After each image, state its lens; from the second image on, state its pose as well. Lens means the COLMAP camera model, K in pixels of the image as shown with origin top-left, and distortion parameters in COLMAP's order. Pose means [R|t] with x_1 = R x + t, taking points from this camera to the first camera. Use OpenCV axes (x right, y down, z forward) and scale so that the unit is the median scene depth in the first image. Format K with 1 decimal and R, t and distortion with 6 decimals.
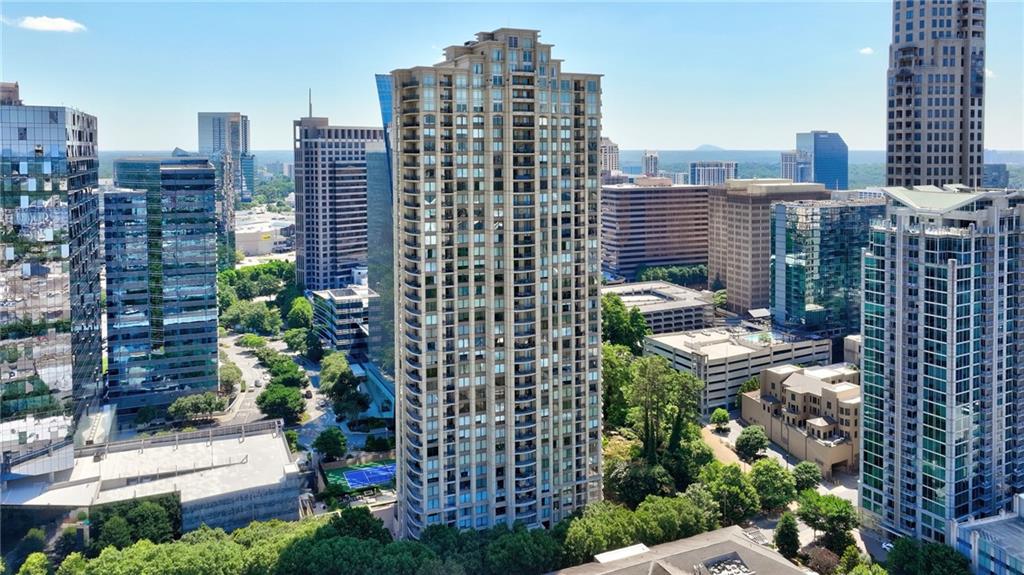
lens RADIAL K [[708.2, 0, 511.4], [0, 708.2, 136.4], [0, 0, 1]] dist [0.000157, -0.002280]
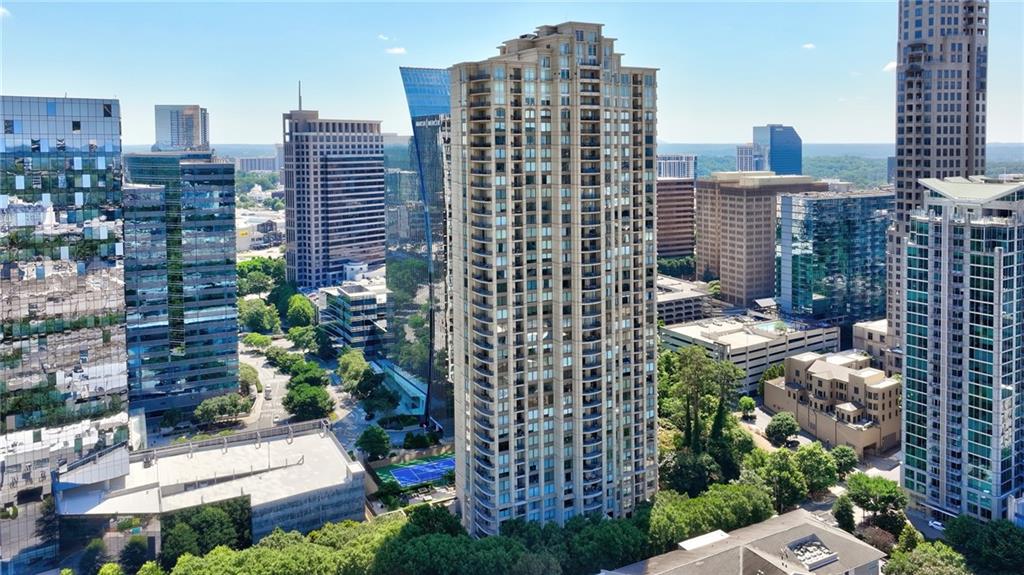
lens RADIAL K [[713.8, 0, 496.6], [0, 713.8, 132.6], [0, 0, 1]] dist [-0.002782, 0.001302]
pose [[0.997685, -0.000658, 0.067998, -0.175330], [0.000391, 0.999992, 0.003941, -0.000259], [-0.068000, -0.003906, 0.997678, 0.000789]]
